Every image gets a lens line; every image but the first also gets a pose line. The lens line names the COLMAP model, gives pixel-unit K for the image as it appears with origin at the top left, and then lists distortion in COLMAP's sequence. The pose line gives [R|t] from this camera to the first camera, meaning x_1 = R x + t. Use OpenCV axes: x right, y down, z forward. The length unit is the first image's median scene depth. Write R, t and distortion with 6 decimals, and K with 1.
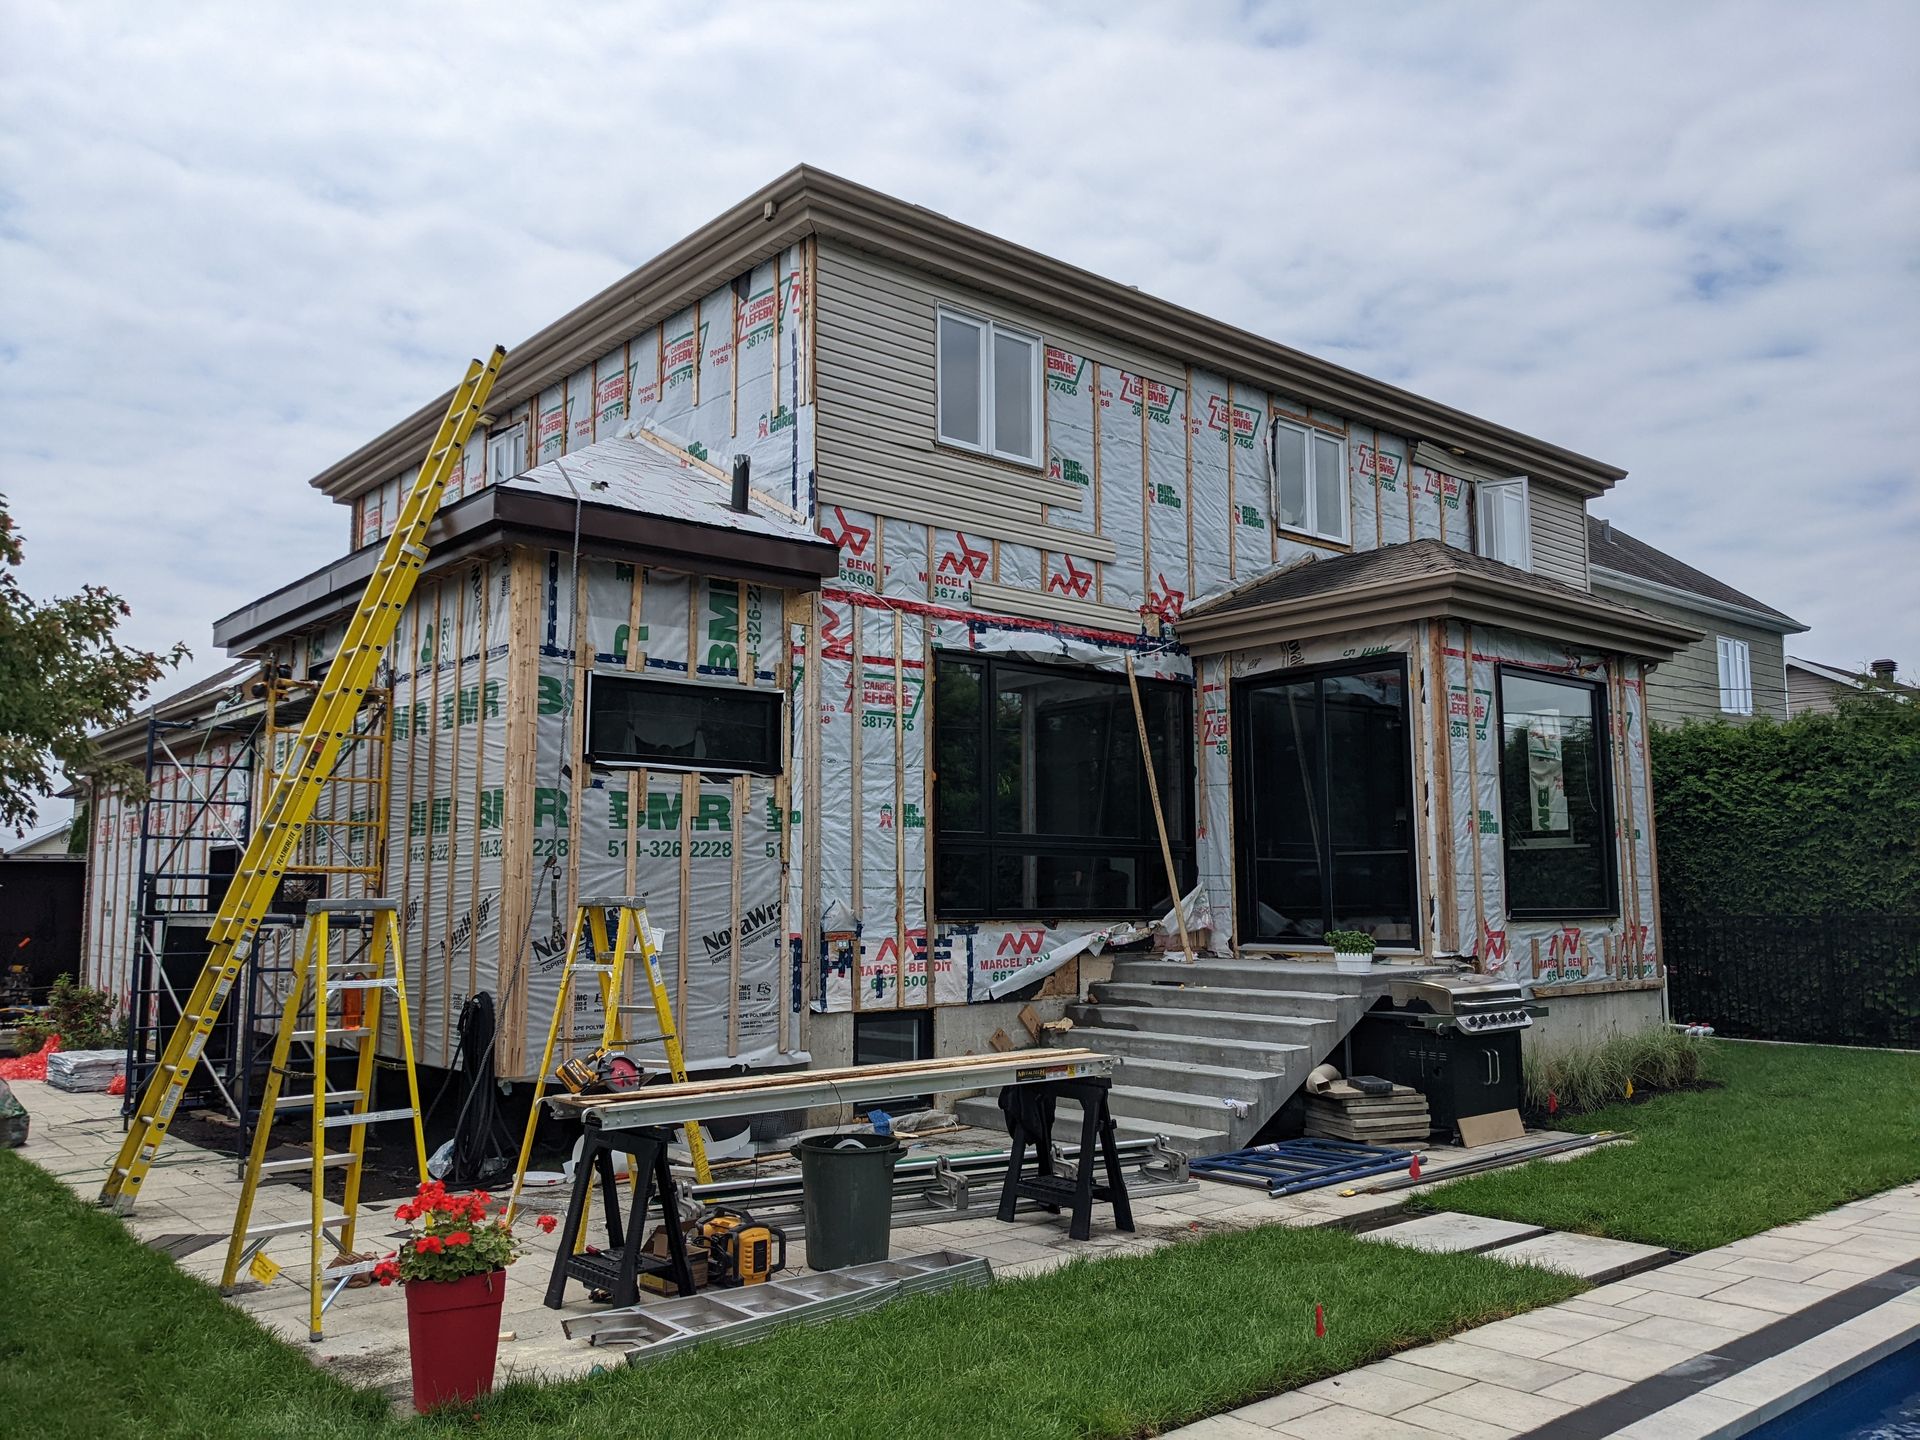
lens RADIAL K [[1520.5, 0, 961.7], [0, 1520.5, 730.1], [0, 0, 1]] dist [0.006351, 0.003769]
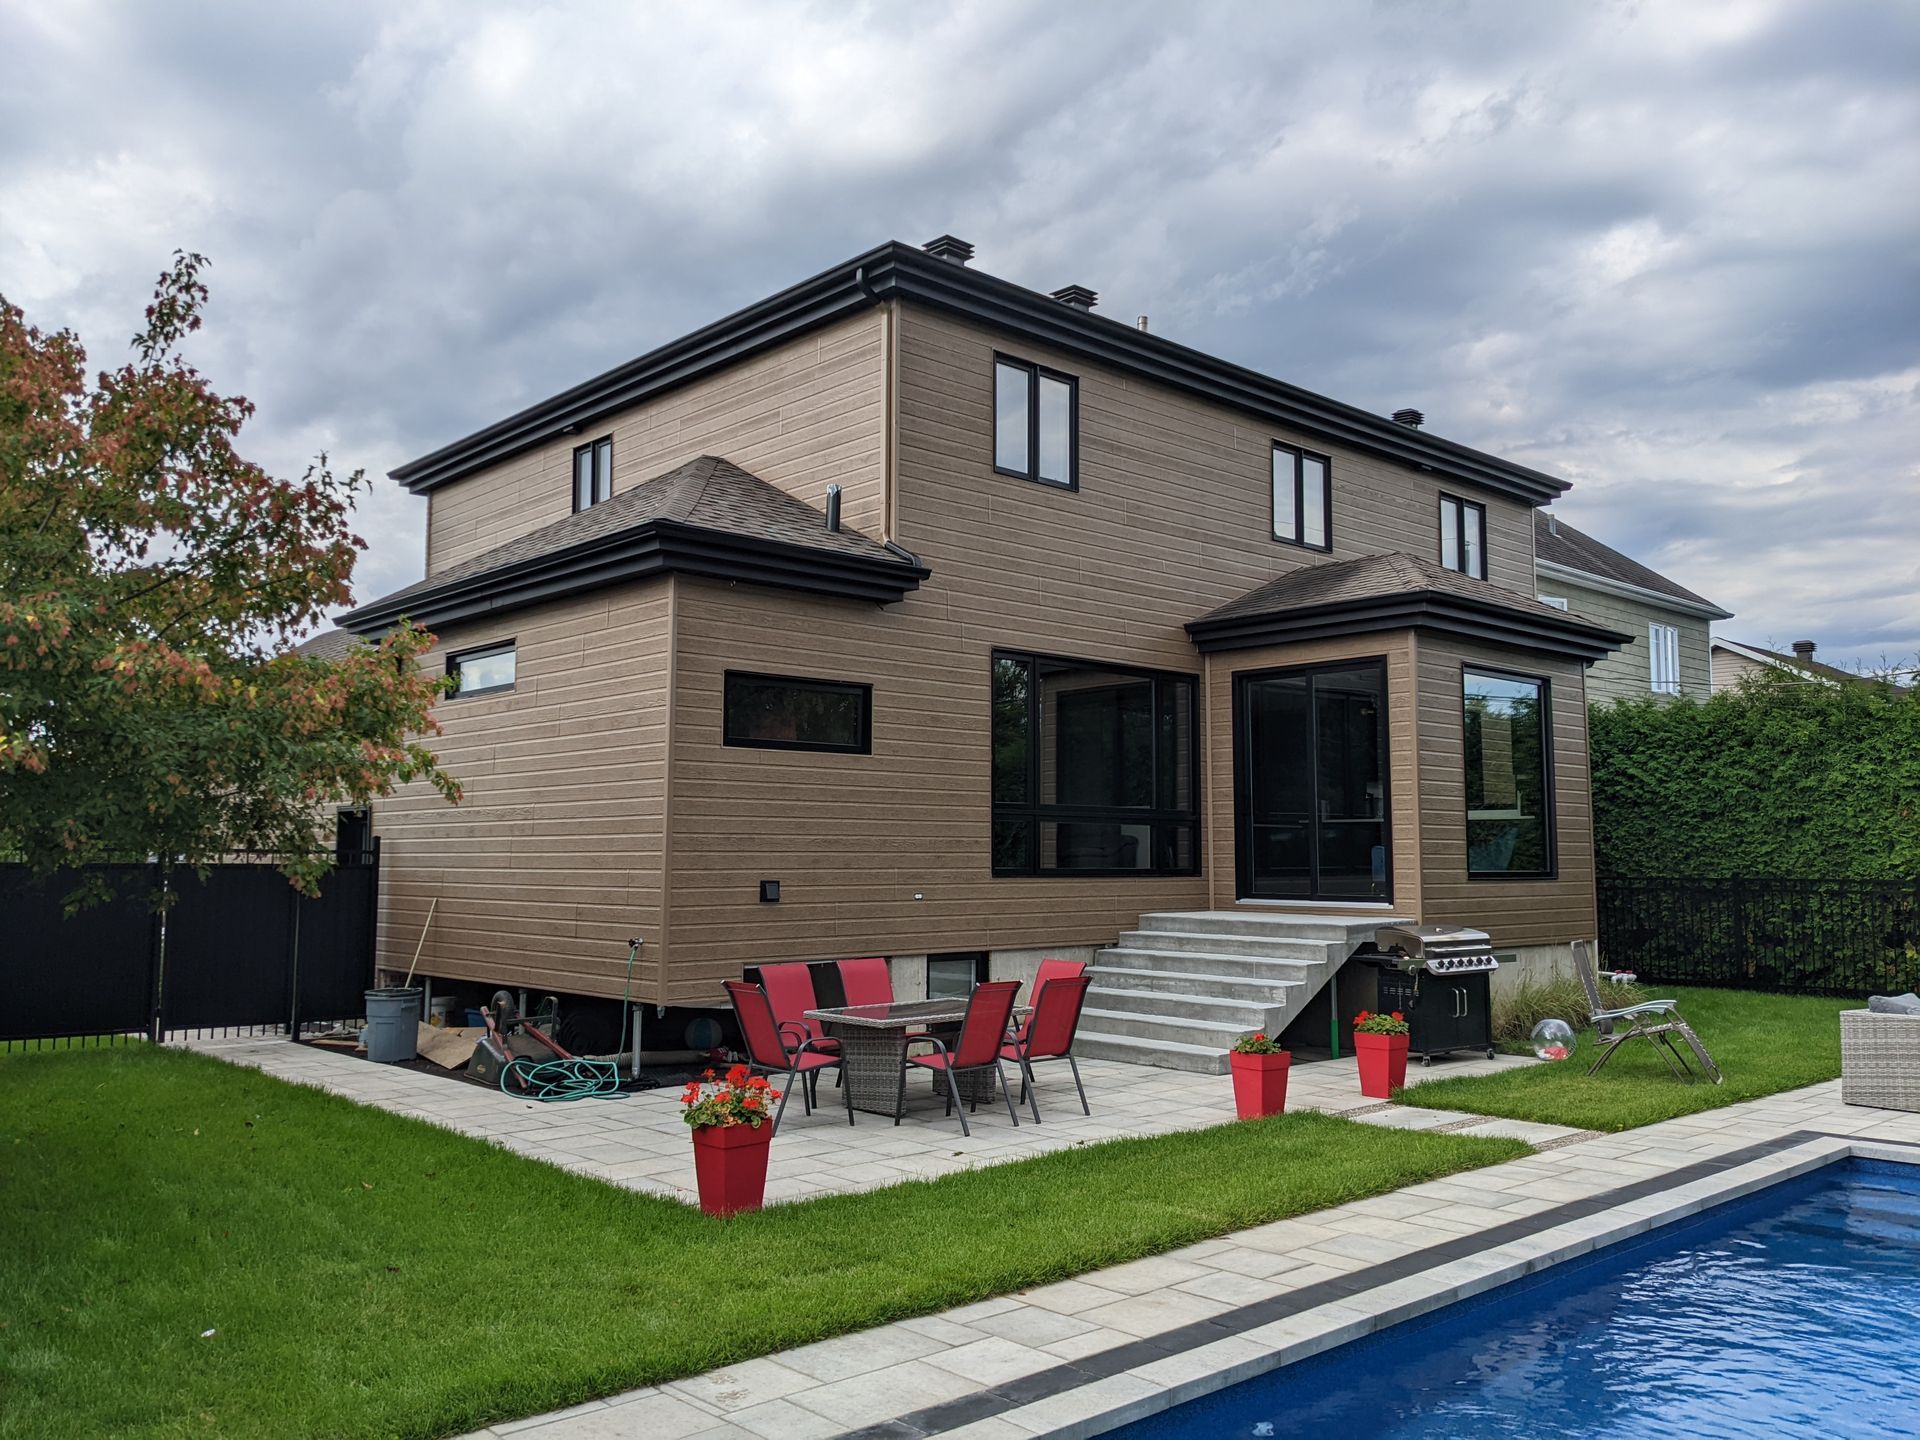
lens RADIAL K [[1520.5, 0, 958.7], [0, 1520.5, 709.8], [0, 0, 1]] dist [0.006351, 0.003769]
pose [[0.999387, 0.012407, 0.032726, -0.075357], [-0.012901, 0.999805, 0.014934, -0.020711], [-0.032535, -0.015347, 0.999353, -0.168227]]
